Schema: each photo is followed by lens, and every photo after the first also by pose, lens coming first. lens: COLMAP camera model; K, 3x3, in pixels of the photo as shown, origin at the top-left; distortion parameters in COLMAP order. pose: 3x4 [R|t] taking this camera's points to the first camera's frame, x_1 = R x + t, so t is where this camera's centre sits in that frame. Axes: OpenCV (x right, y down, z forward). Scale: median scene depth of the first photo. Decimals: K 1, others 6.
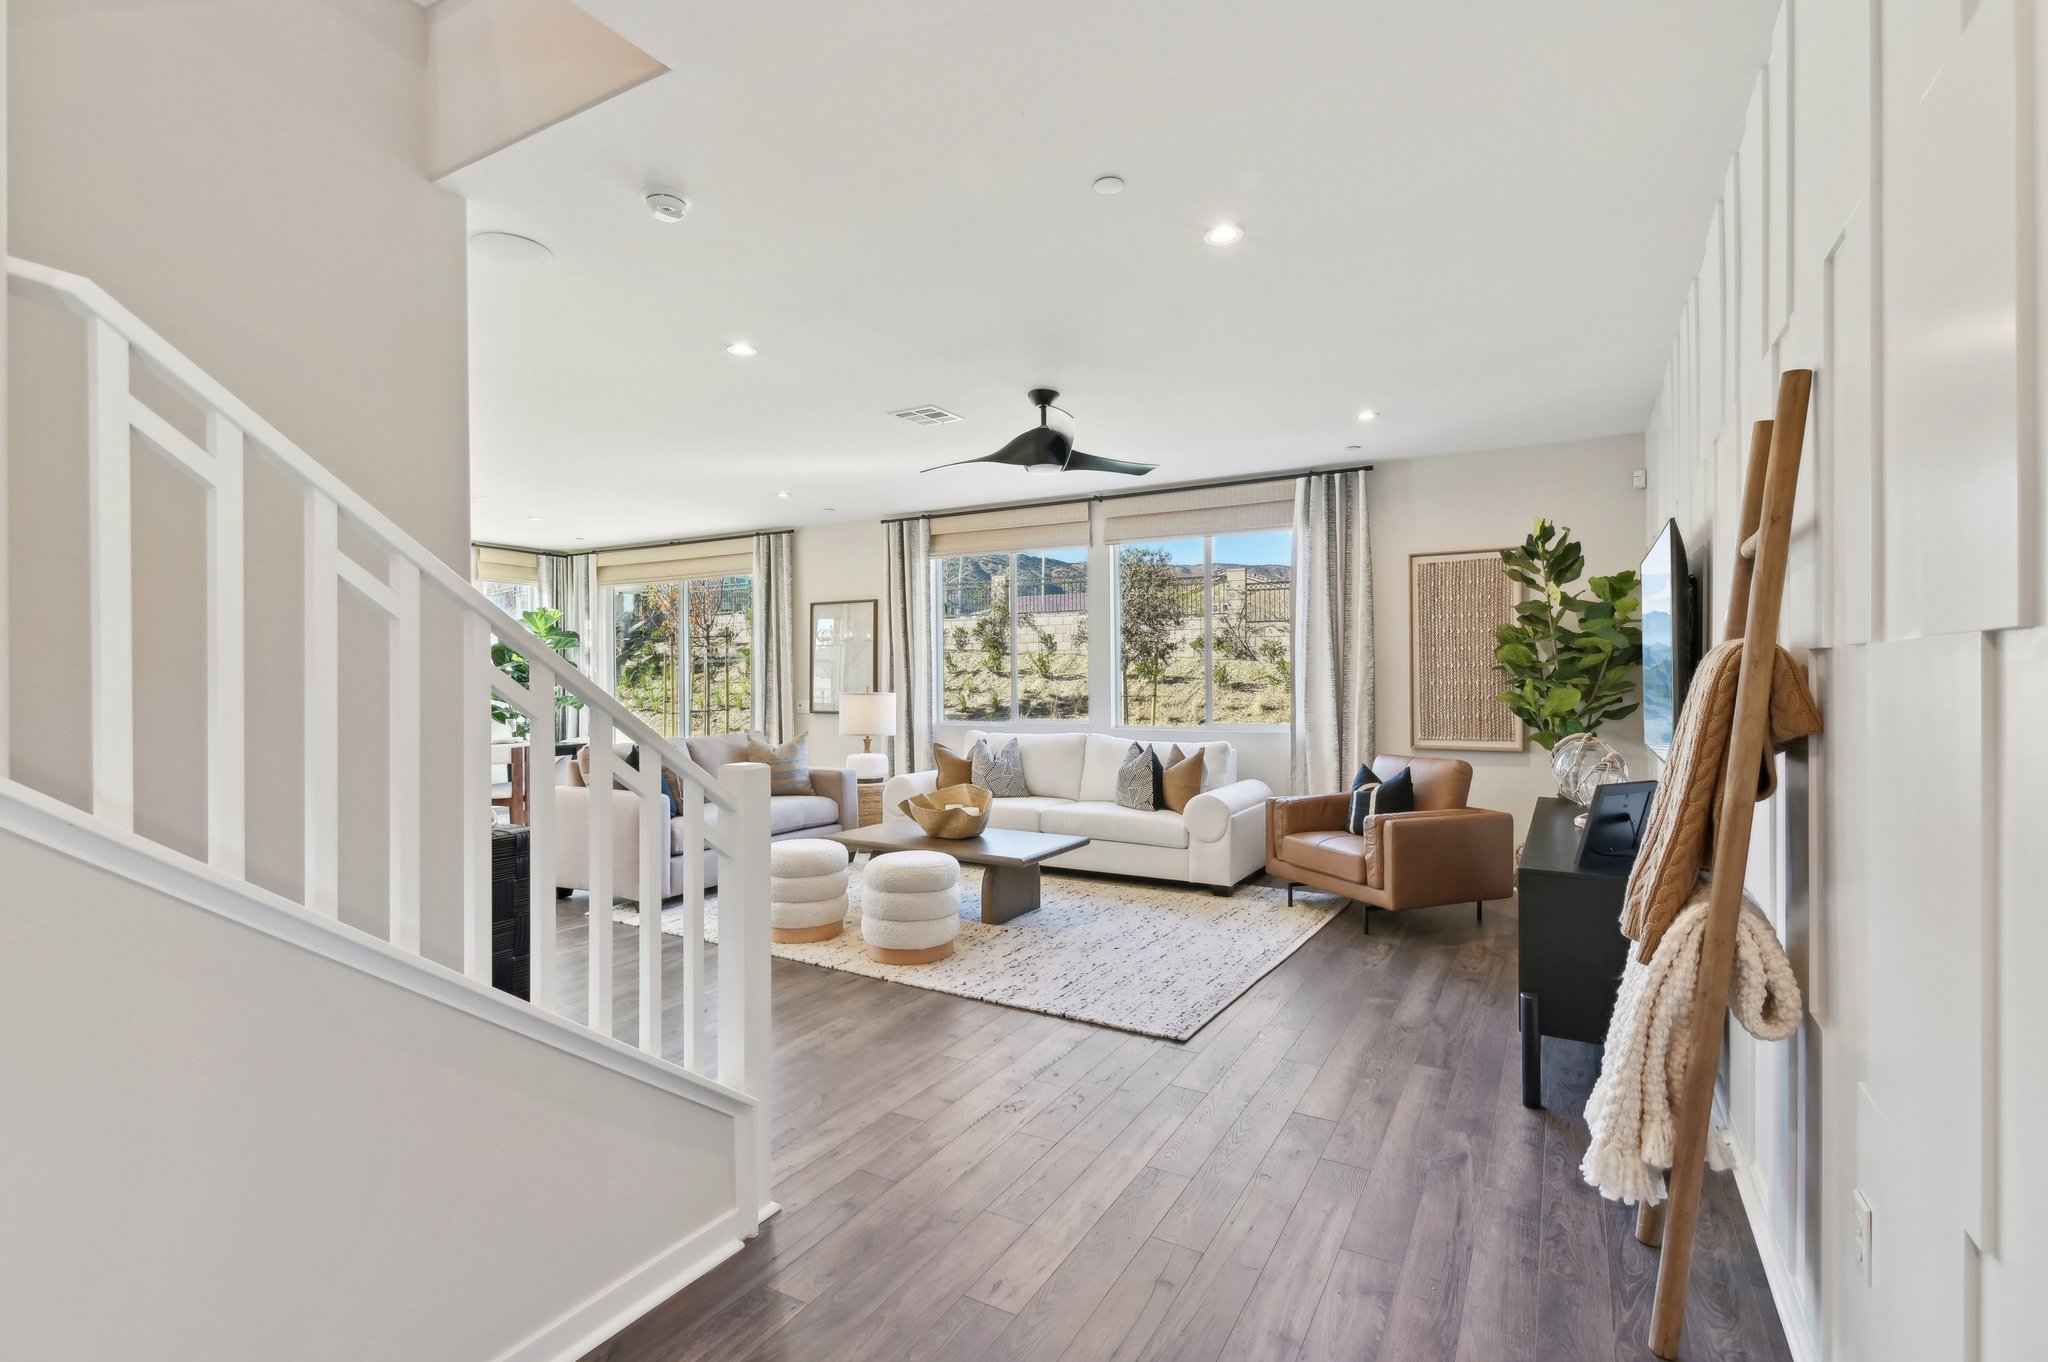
lens RADIAL K [[947.6, 0, 1020.8], [0, 947.6, 675.5], [0, 0, 1]] dist [0.001241, -0.000041]
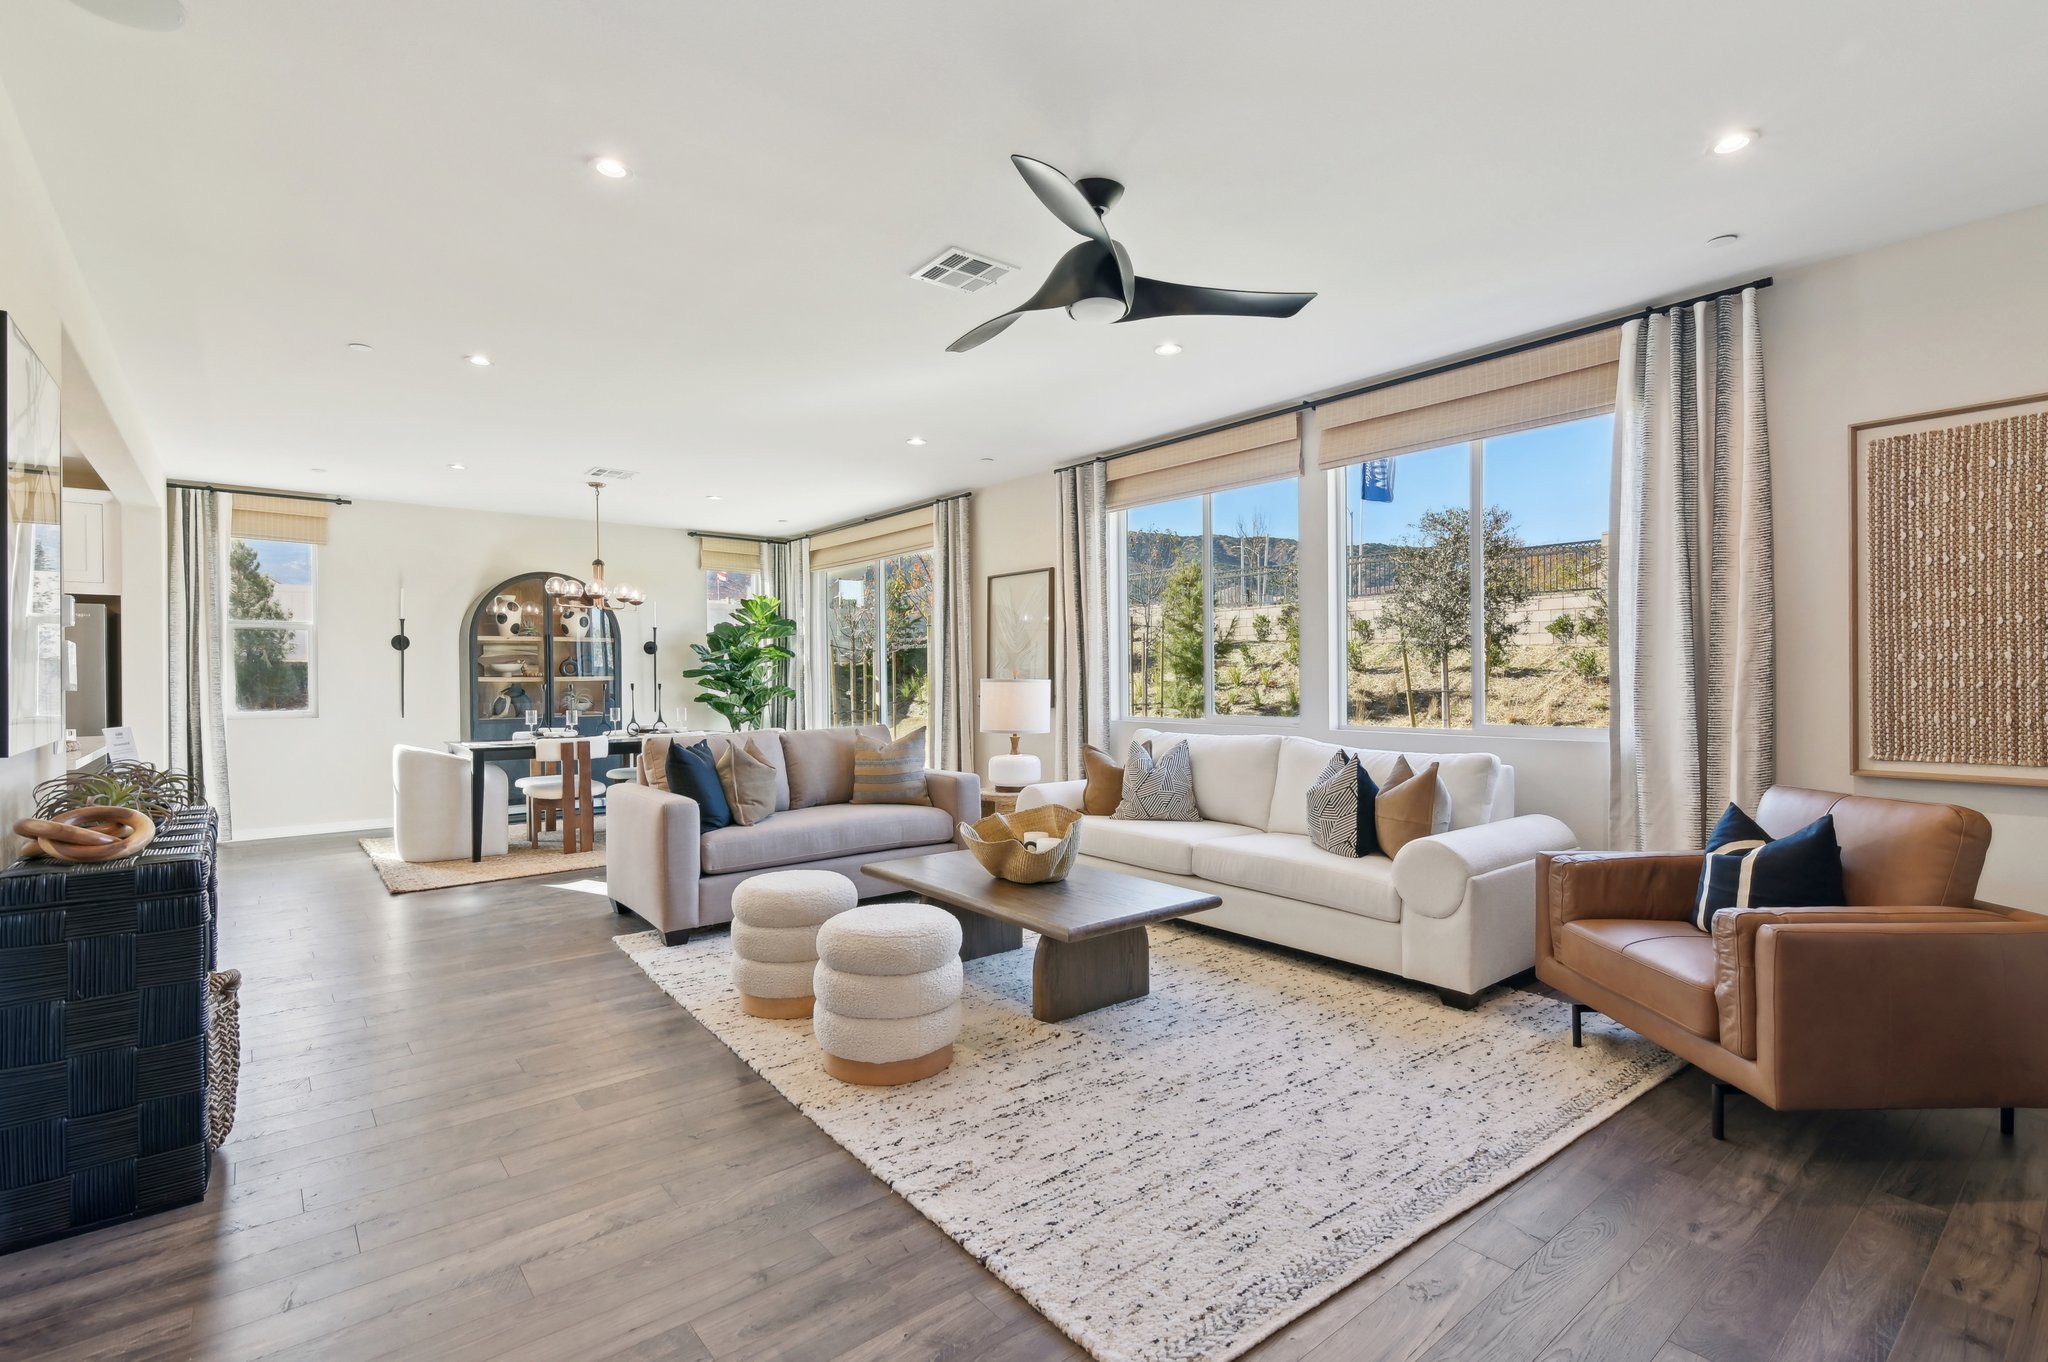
lens RADIAL K [[940.6, 0, 1024.0], [0, 940.6, 681.0], [0, 0, 1]] dist [0.014966, -0.007764]
pose [[0.935475, 0.000586, -0.353393, 0.152272], [0.002130, 0.999971, 0.007295, 0.016223], [0.353387, -0.007577, 0.935447, 0.306428]]
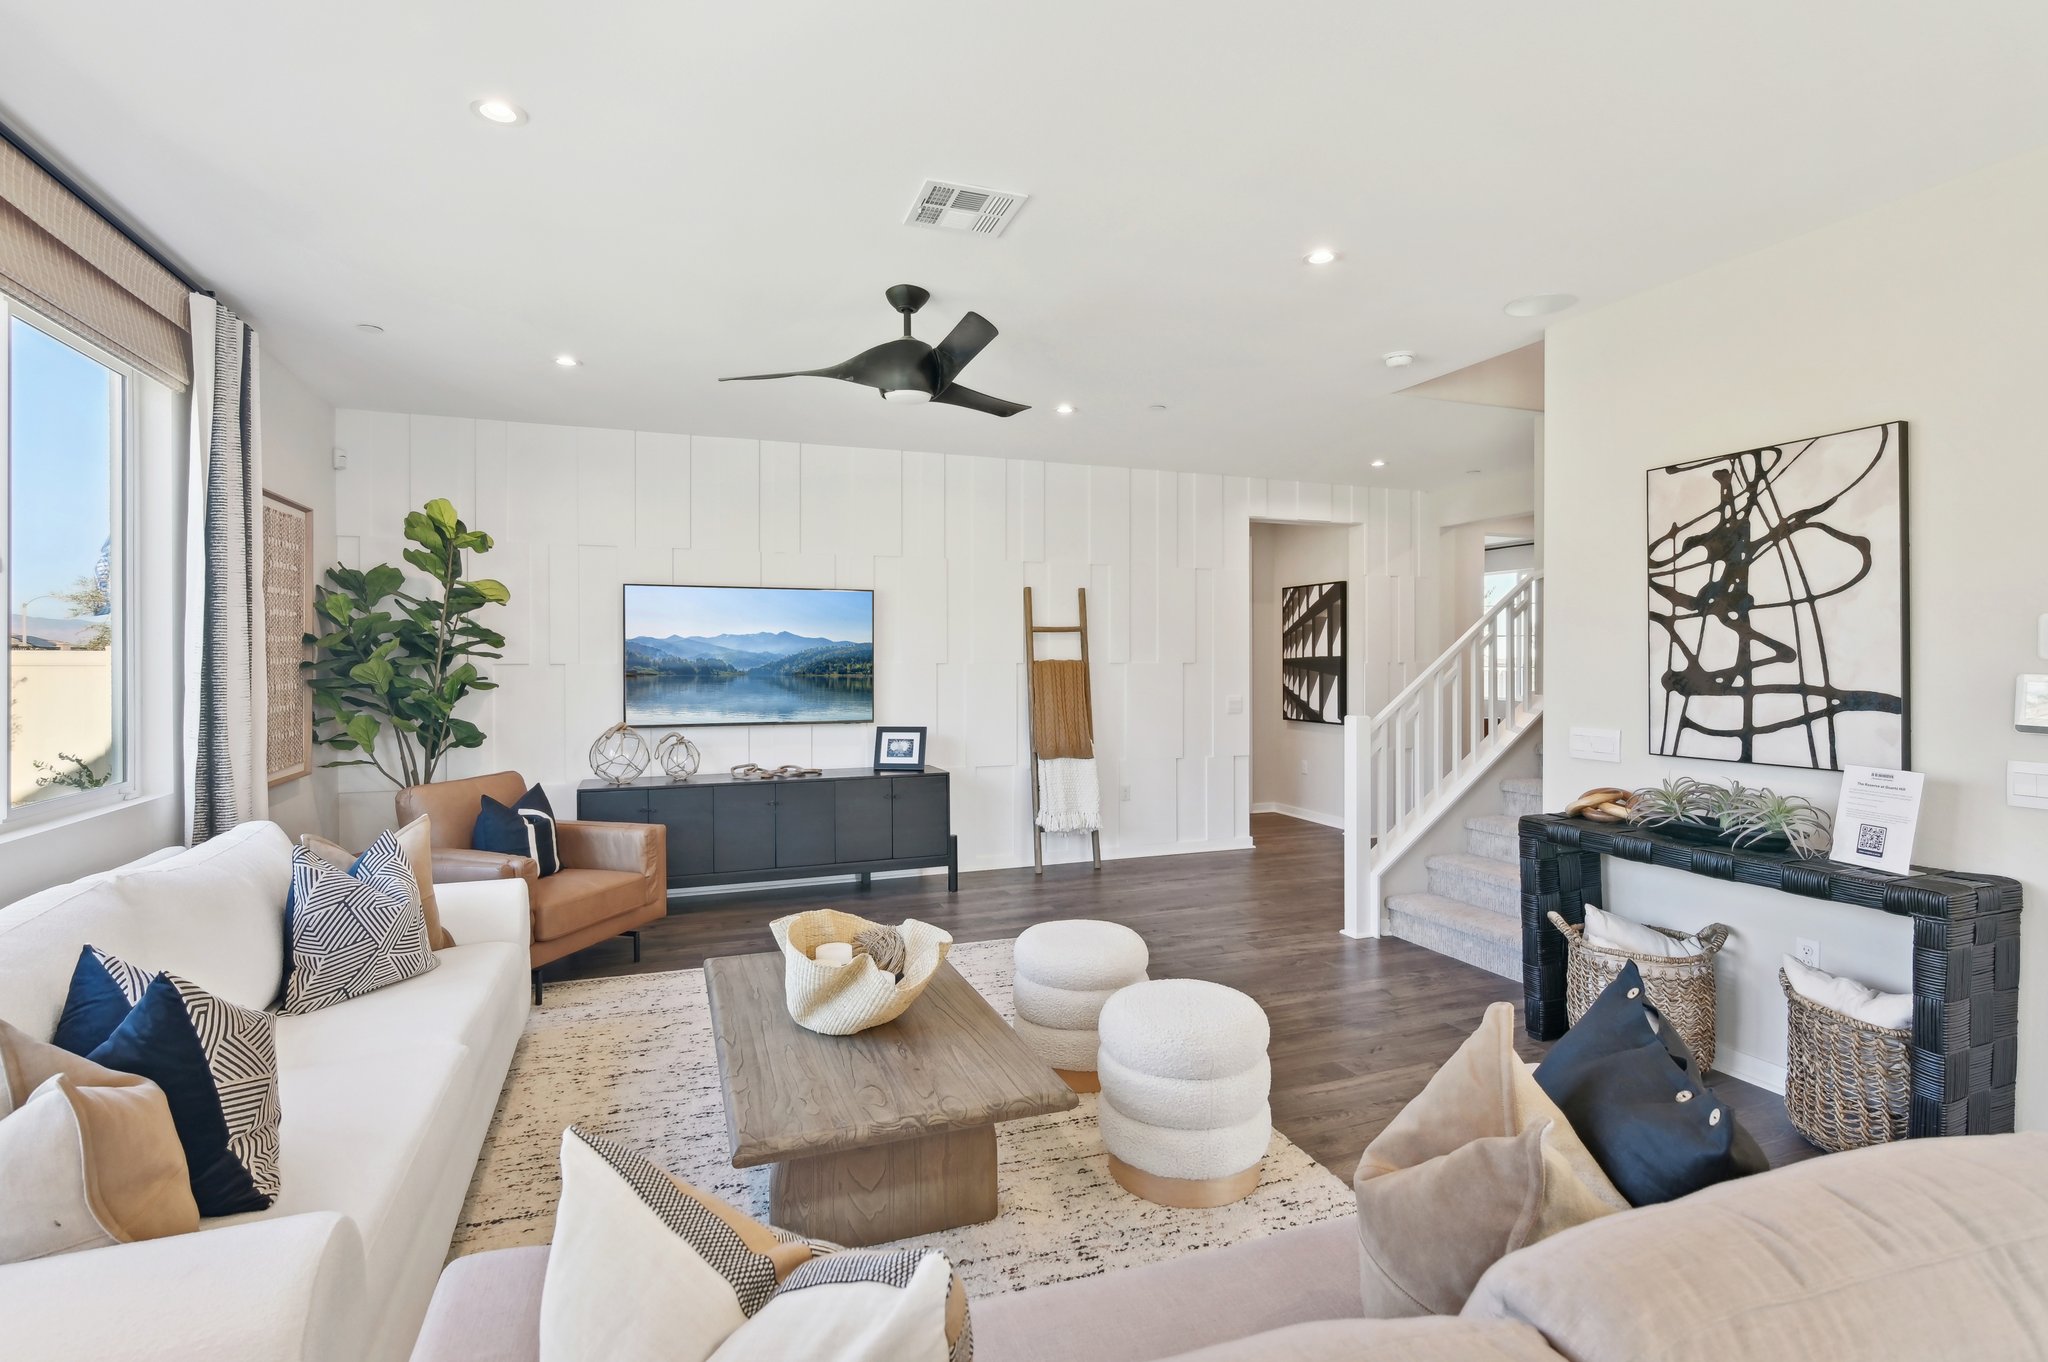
lens RADIAL K [[978.8, 0, 1024.0], [0, 978.8, 681.0], [0, 0, 1]] dist [-0.000565, -0.000104]
pose [[-0.775688, -0.007793, 0.631068, -0.396932], [0.006649, 0.999767, 0.020519, -0.008322], [-0.631082, 0.020113, -0.775456, 1.166971]]
